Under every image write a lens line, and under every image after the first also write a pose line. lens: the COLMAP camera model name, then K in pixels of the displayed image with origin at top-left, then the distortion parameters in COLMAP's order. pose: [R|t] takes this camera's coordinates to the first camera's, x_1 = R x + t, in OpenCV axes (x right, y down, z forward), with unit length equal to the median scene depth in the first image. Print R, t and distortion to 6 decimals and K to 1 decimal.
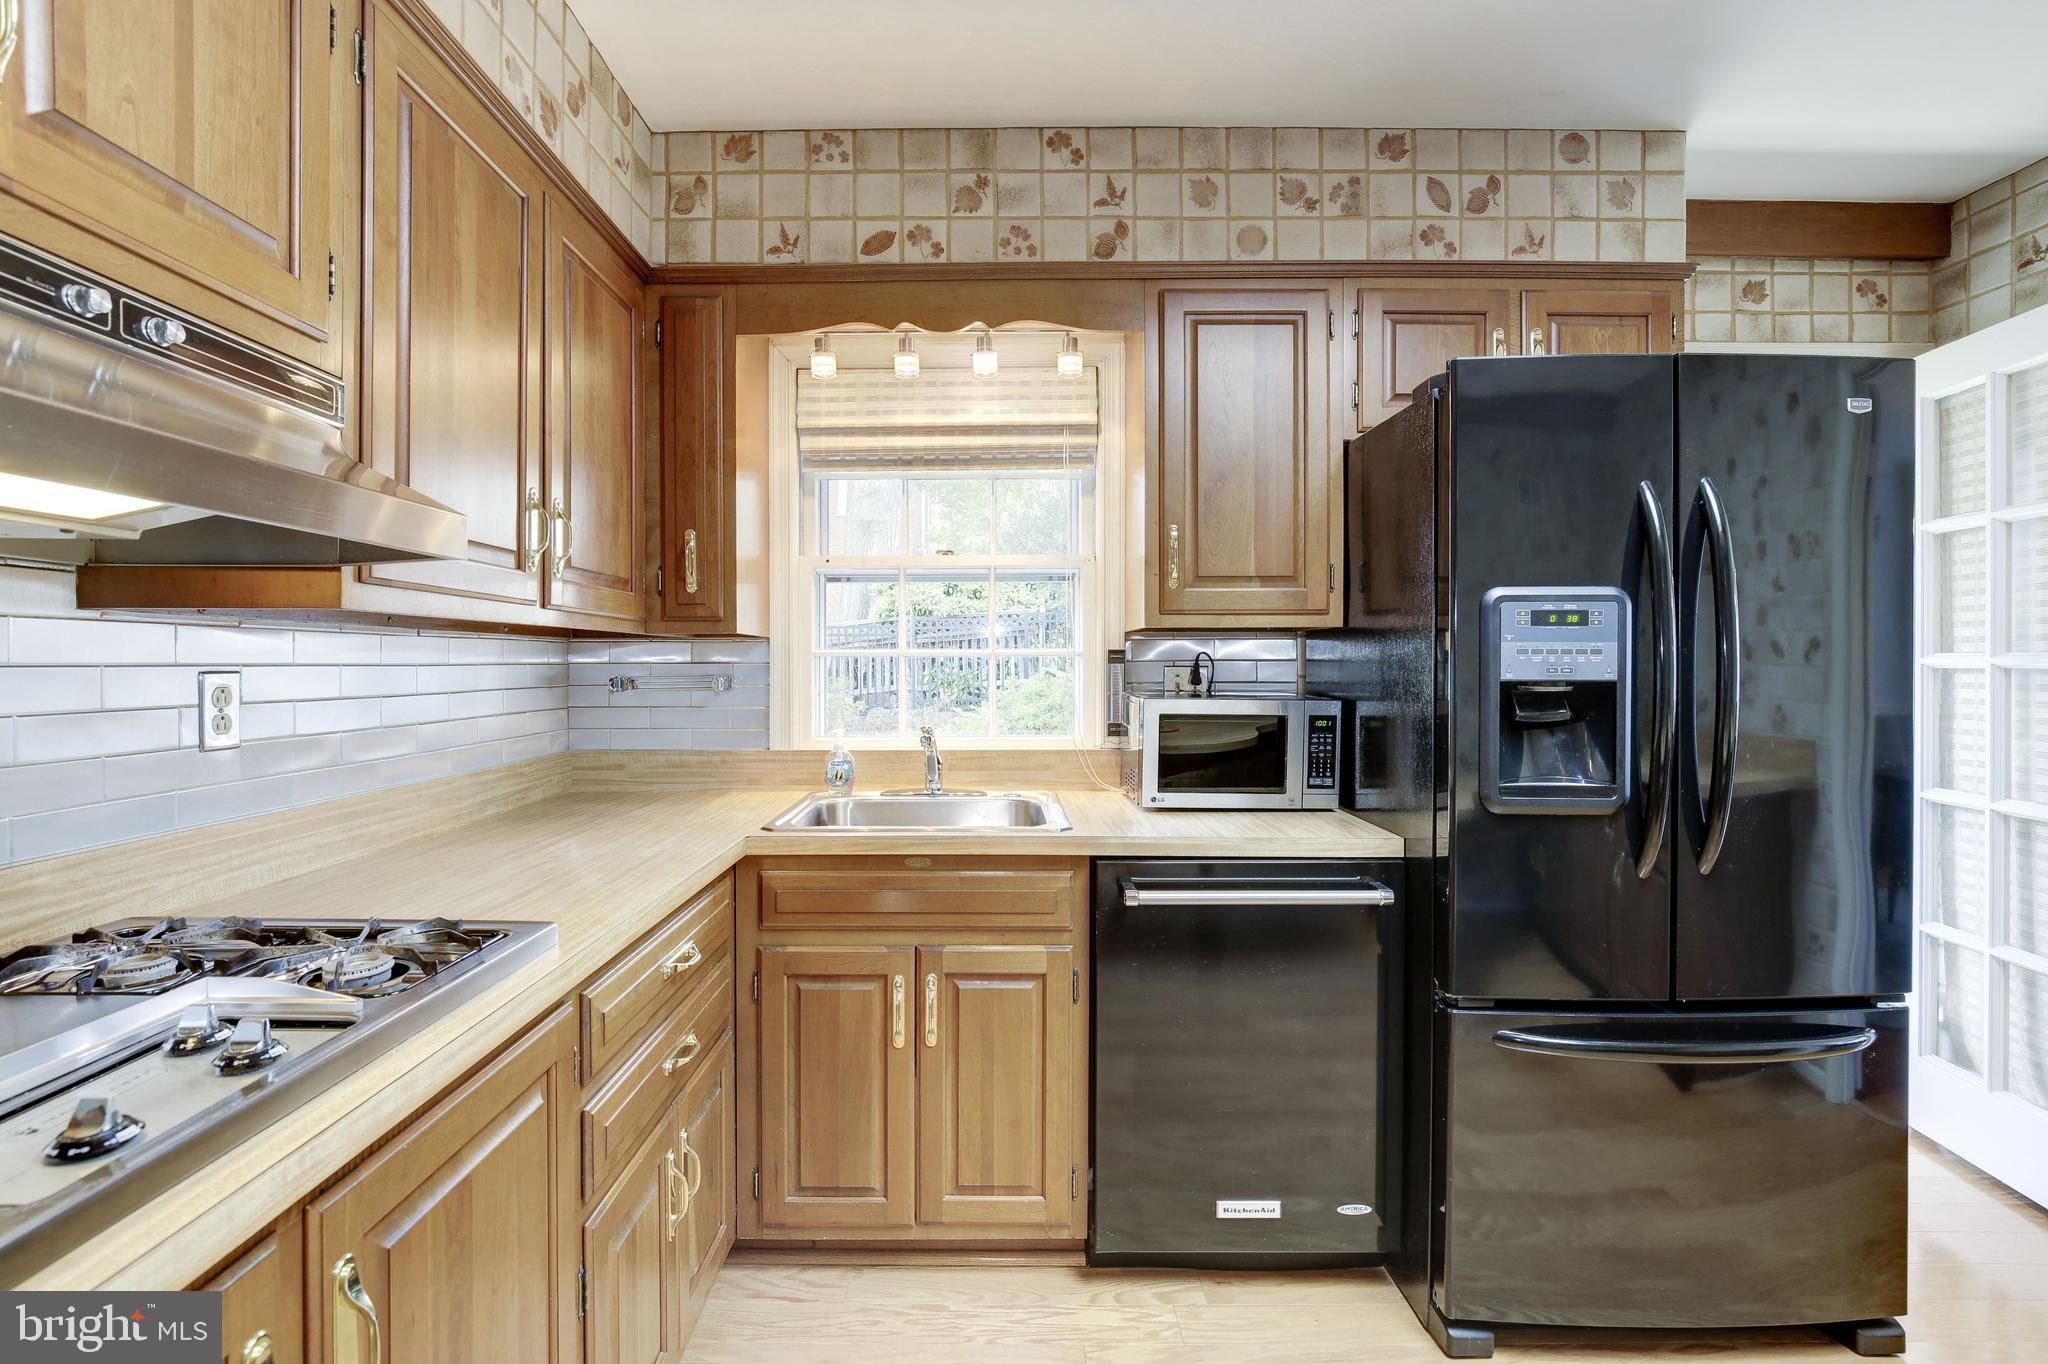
lens RADIAL K [[962.8, 0, 1024.0], [0, 962.8, 682.0], [0, 0, 1]] dist [0.000609, 0.000085]
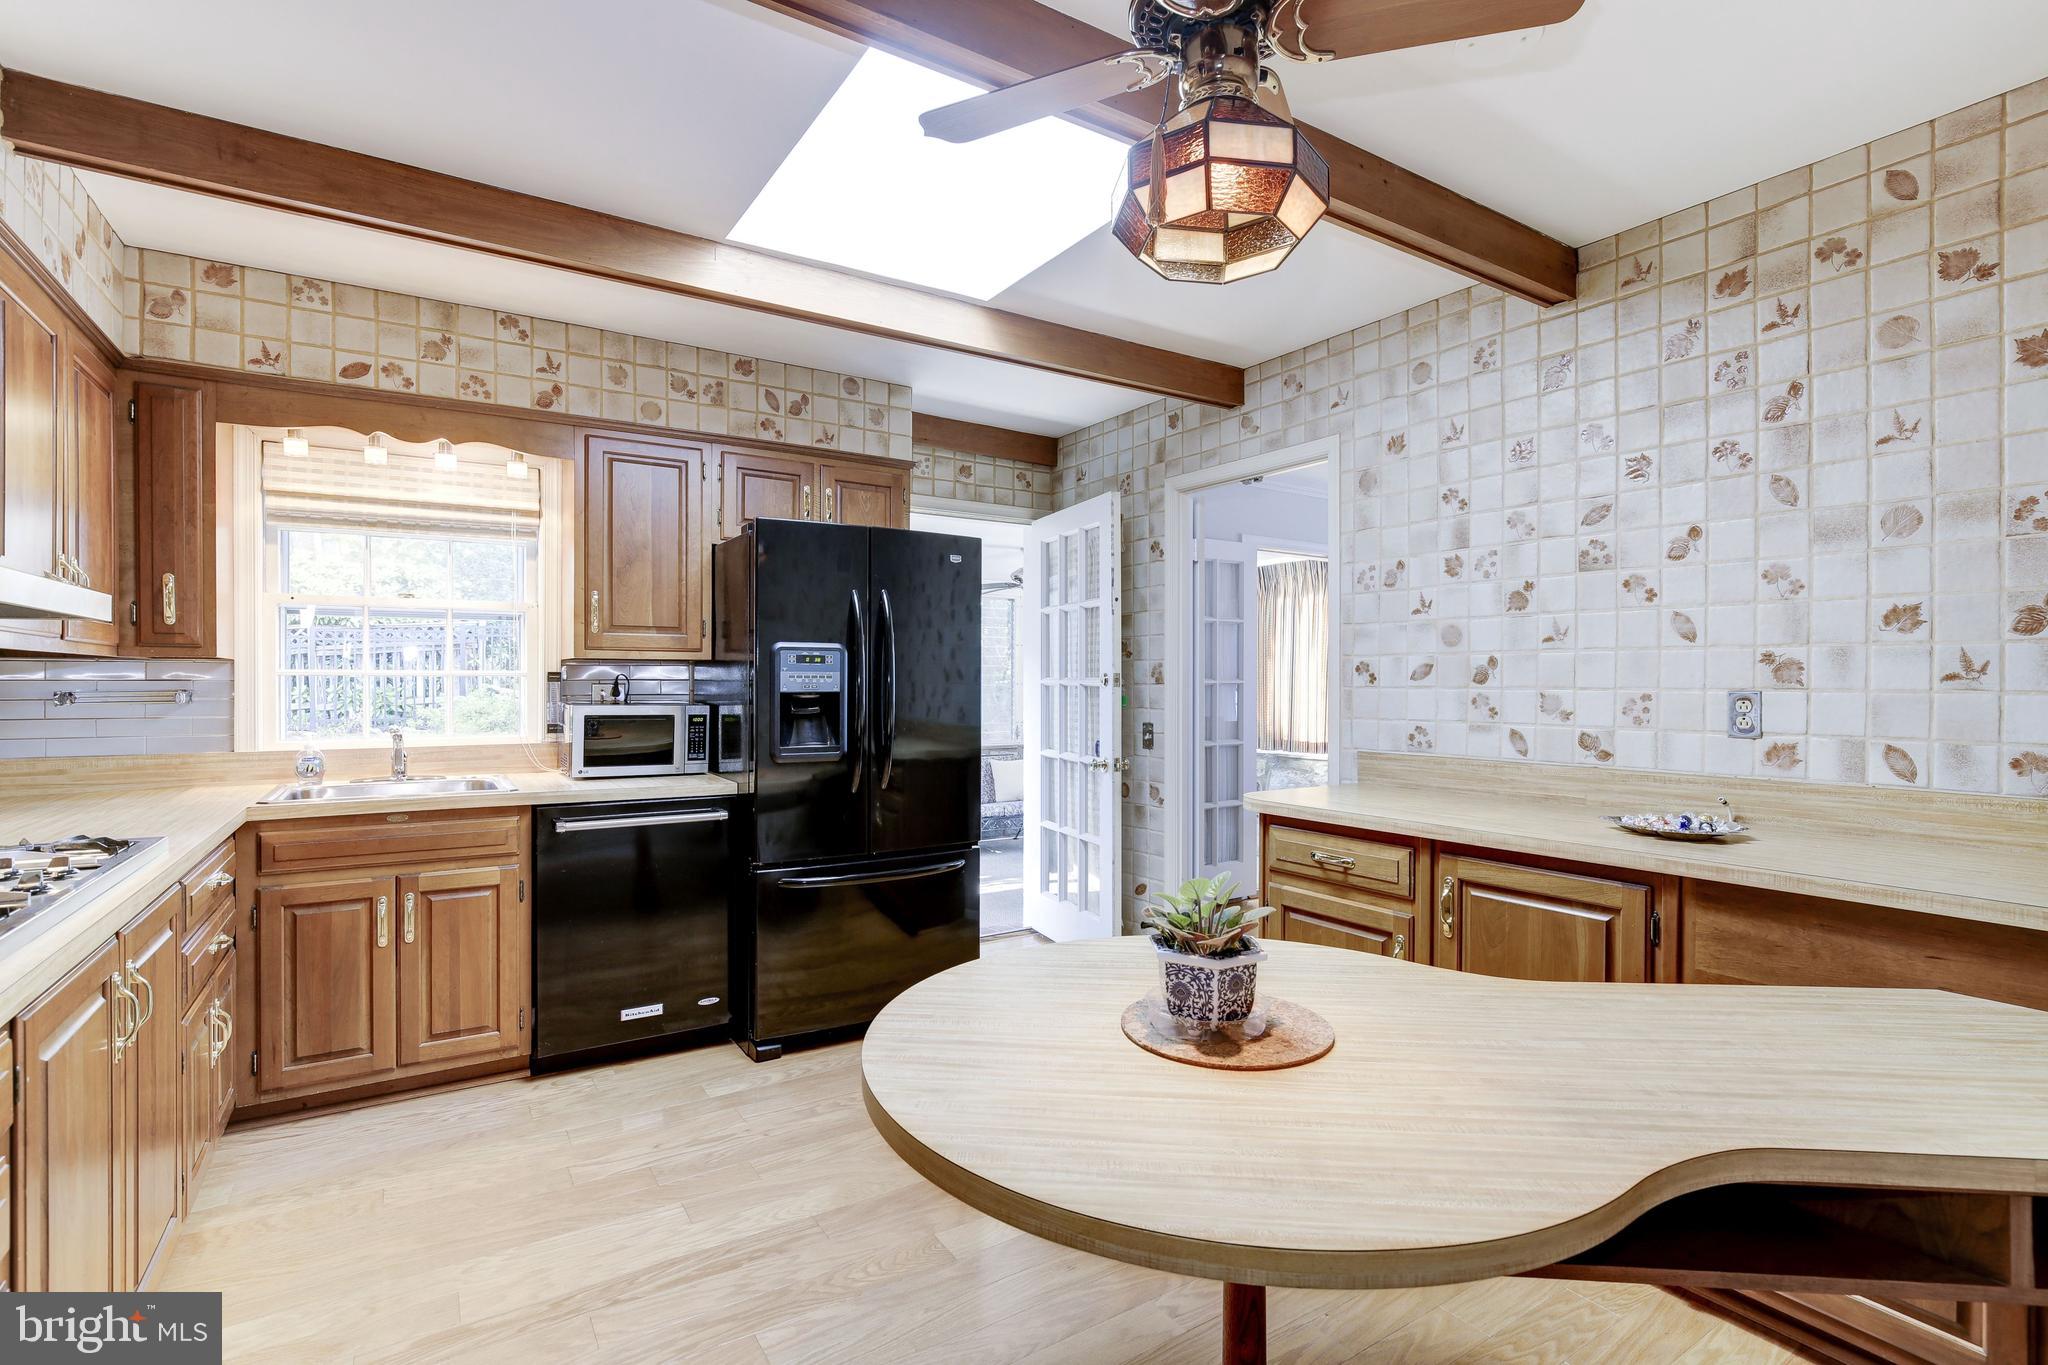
lens RADIAL K [[967.8, 0, 1084.2], [0, 967.8, 688.3], [0, 0, 1]] dist [-0.025102, 0.008265]
pose [[0.835161, 0.000002, 0.550006, -0.034009], [0.006186, 0.999937, -0.009396, 0.009356], [-0.549971, 0.011249, 0.835108, -0.679909]]
